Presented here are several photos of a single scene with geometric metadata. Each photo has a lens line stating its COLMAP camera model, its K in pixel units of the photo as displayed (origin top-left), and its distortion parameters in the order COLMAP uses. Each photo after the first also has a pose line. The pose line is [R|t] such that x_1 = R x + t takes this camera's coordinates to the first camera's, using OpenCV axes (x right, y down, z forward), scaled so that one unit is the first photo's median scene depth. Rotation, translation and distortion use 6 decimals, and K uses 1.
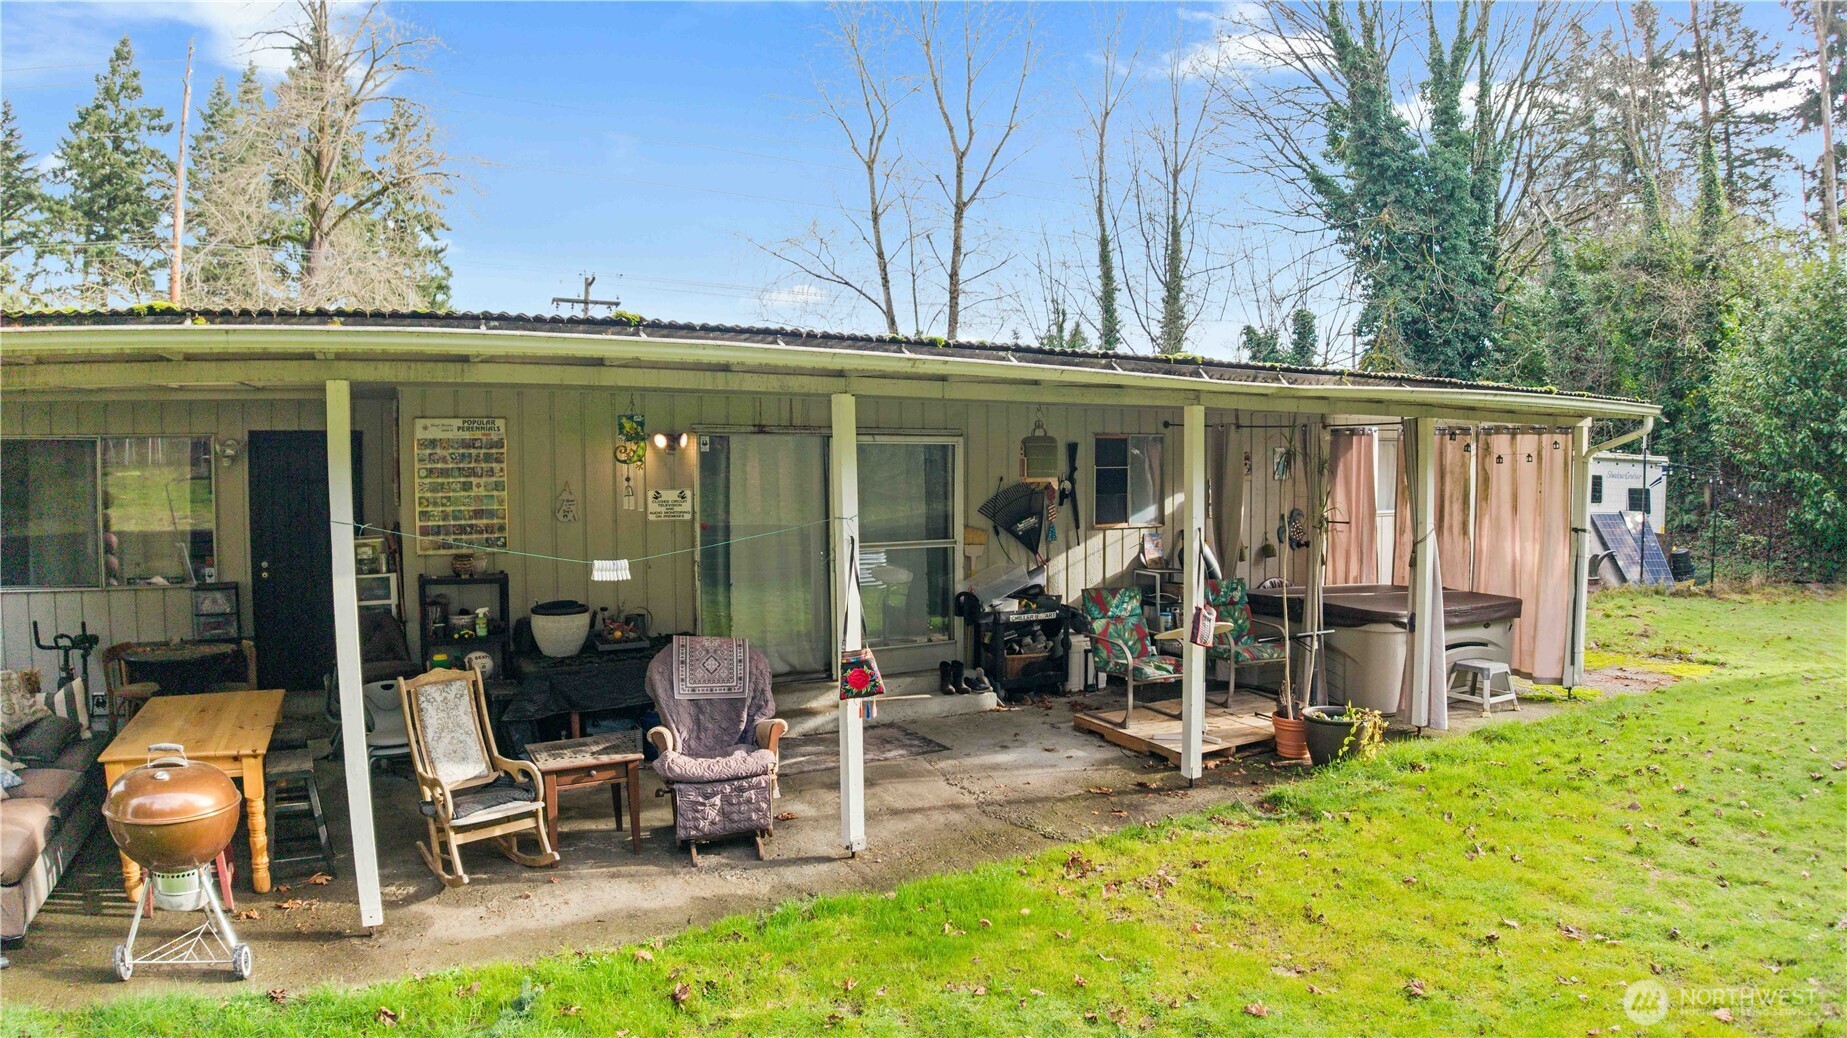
lens RADIAL K [[1062.7, 0, 923.5], [0, 1062.7, 519.0], [0, 0, 1]] dist [-0.151337, 0.002093]
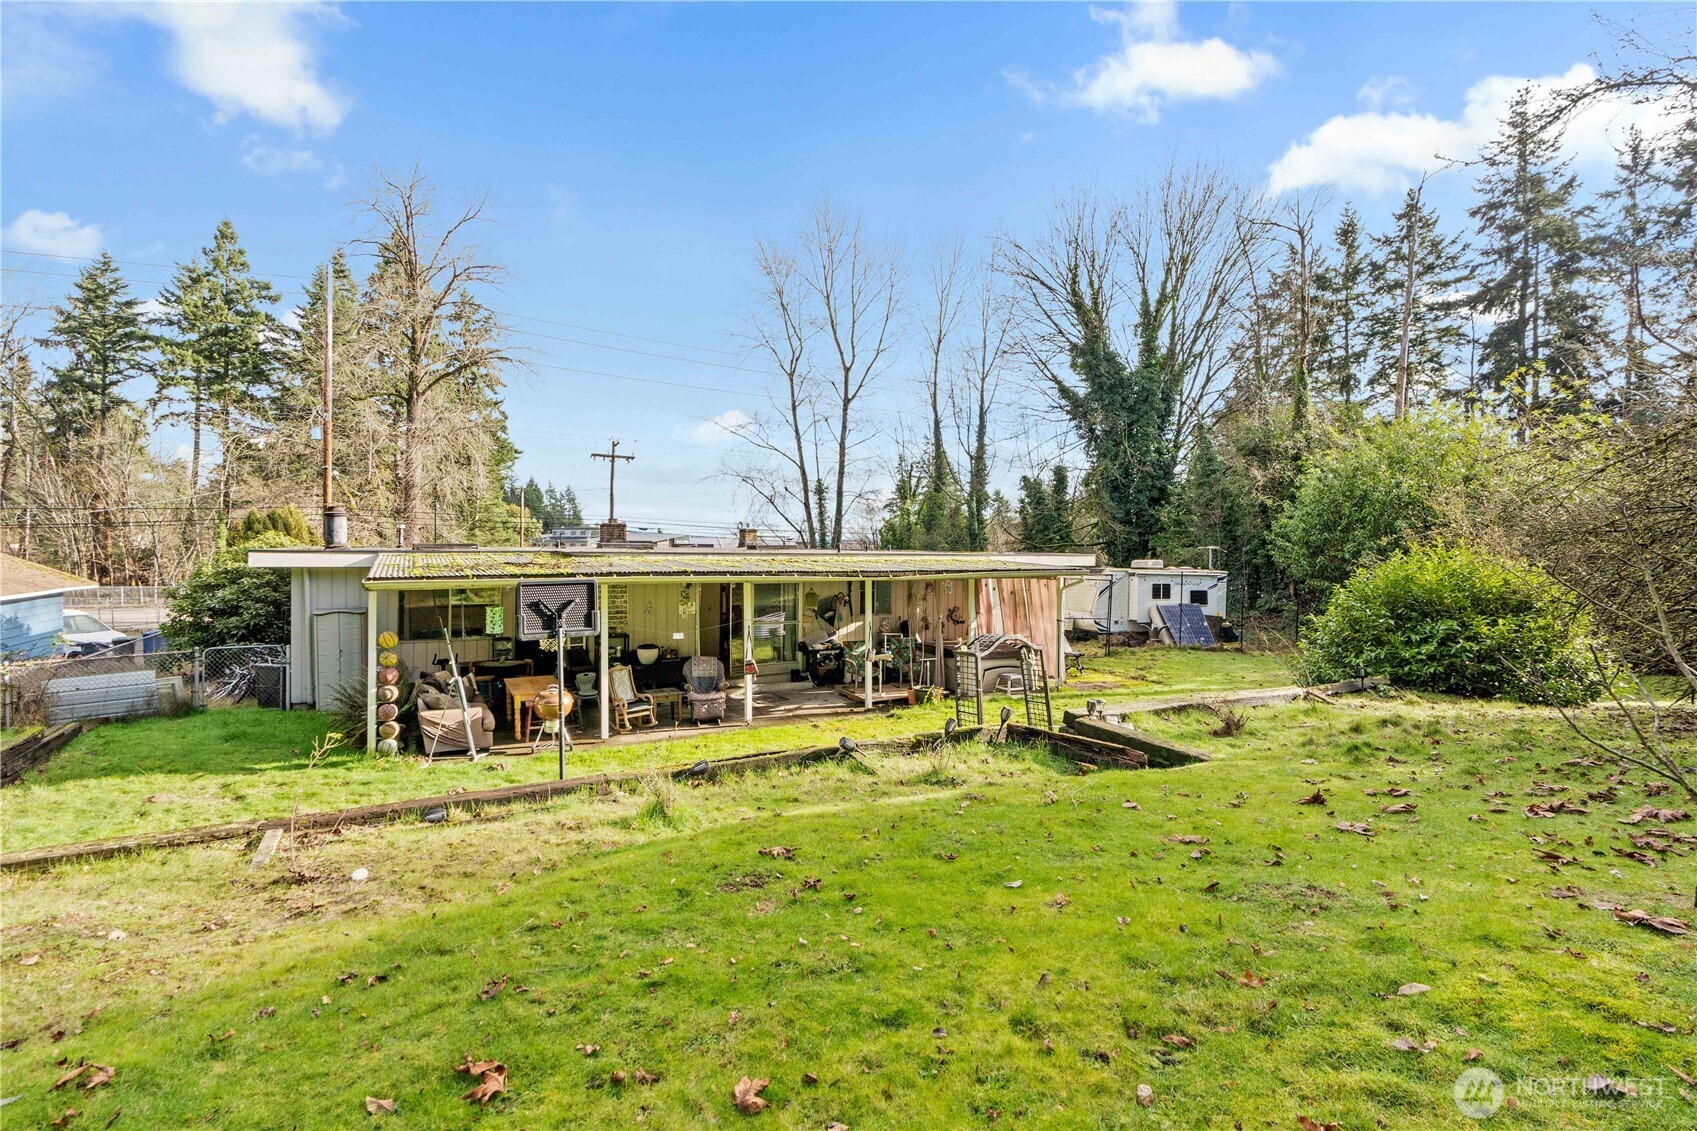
lens RADIAL K [[783.0, 0, 844.6], [0, 783.0, 556.9], [0, 0, 1]] dist [0.000290, 0.000233]
pose [[0.999926, 0.011723, 0.003220, 0.037771], [-0.011607, 0.999354, -0.034004, -0.020246], [-0.003617, 0.033964, 0.999417, -0.247629]]
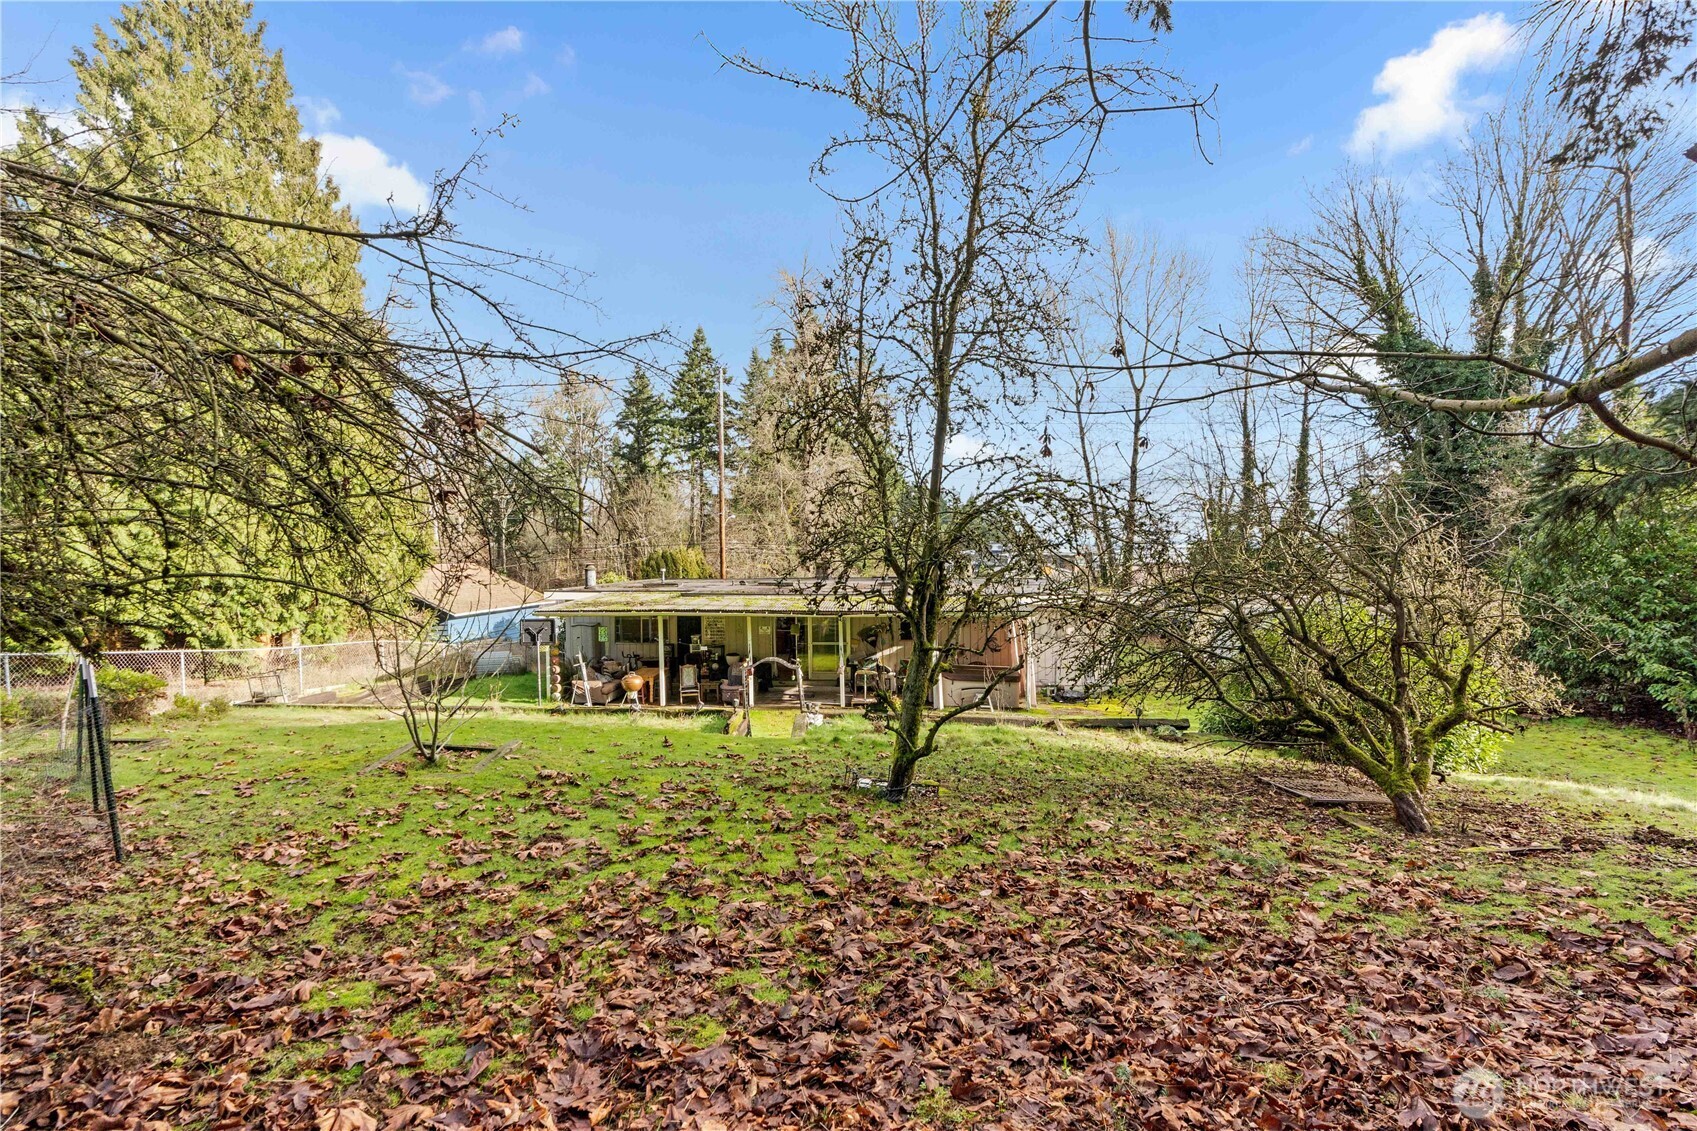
lens RADIAL K [[796.0, 0, 848.7], [0, 796.0, 609.4], [0, 0, 1]] dist [0.000346, 0.000121]
pose [[0.841200, 0.040602, -0.539198, 0.406287], [-0.027782, 0.999105, 0.031890, -0.048472], [0.540010, -0.011846, 0.841575, -0.333623]]
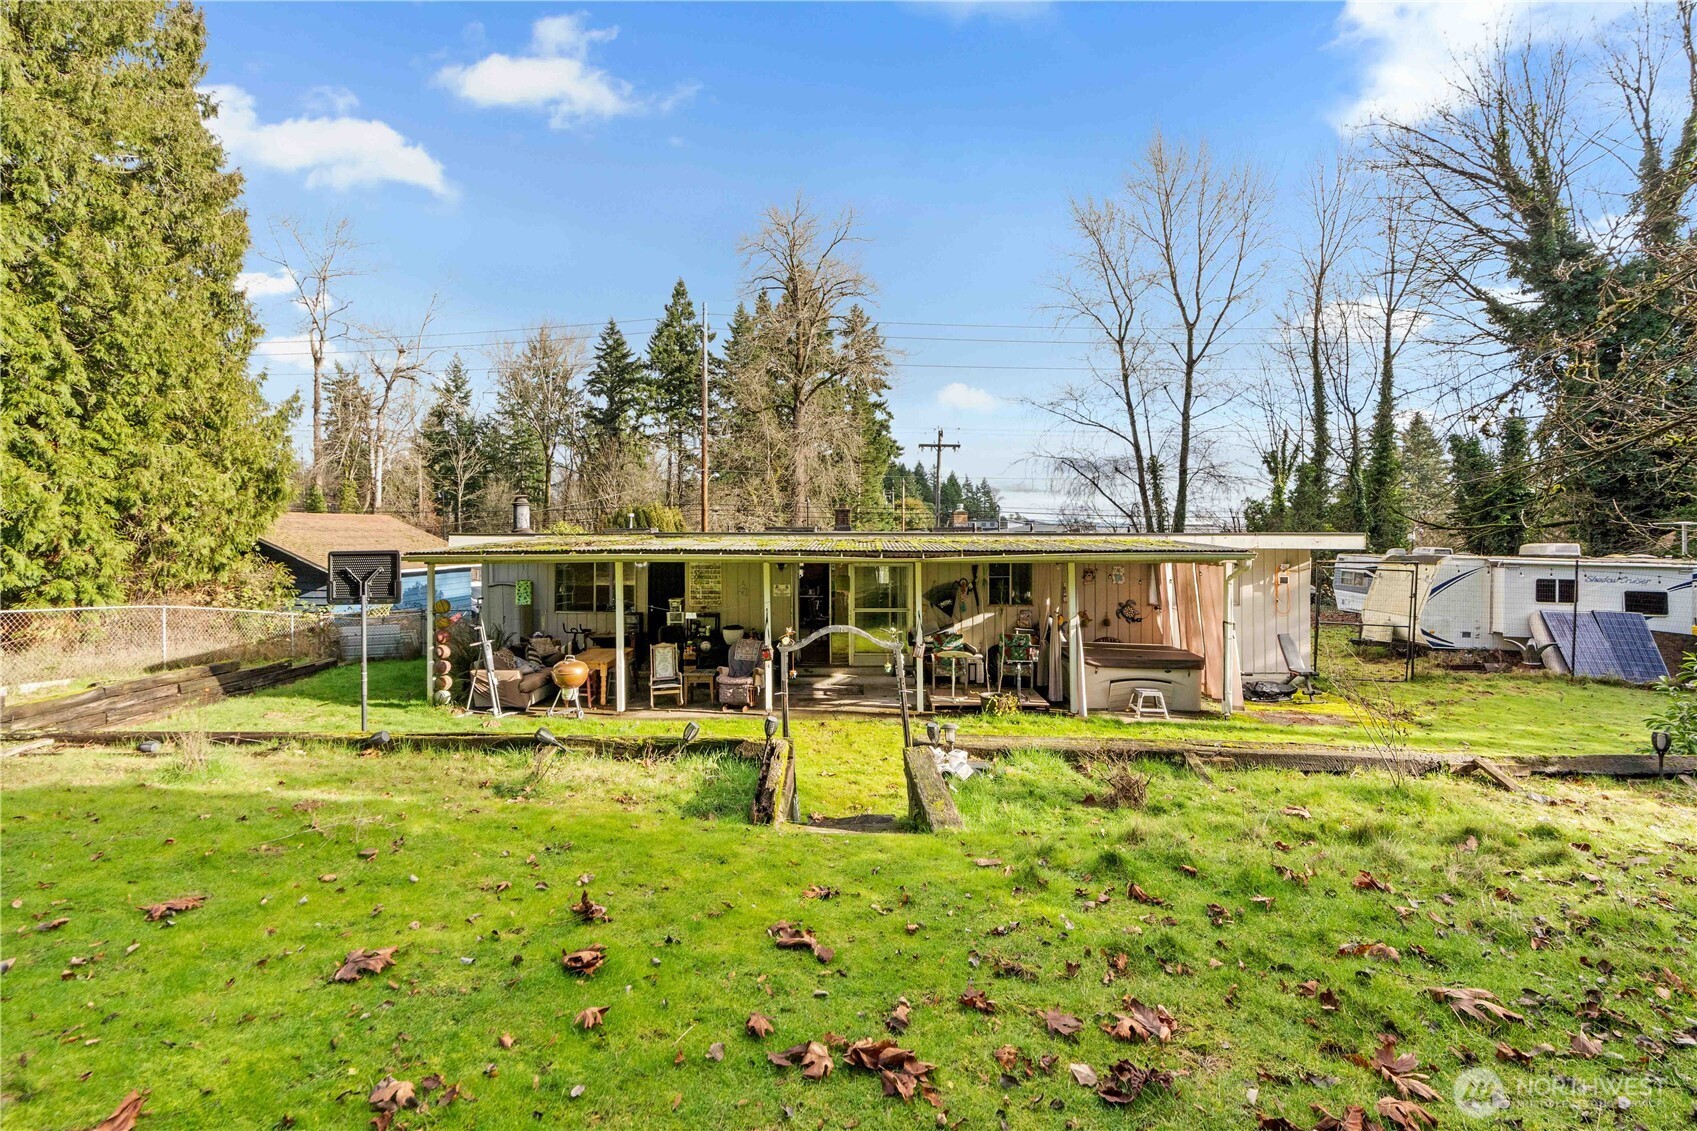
lens RADIAL K [[784.1, 0, 849.2], [0, 784.1, 542.0], [0, 0, 1]] dist [0.003325, 0.000493]
pose [[0.858711, 0.007969, -0.512398, 0.221950], [-0.028169, 0.999101, -0.031670, -0.018789], [0.511685, 0.041629, 0.858164, -0.143476]]
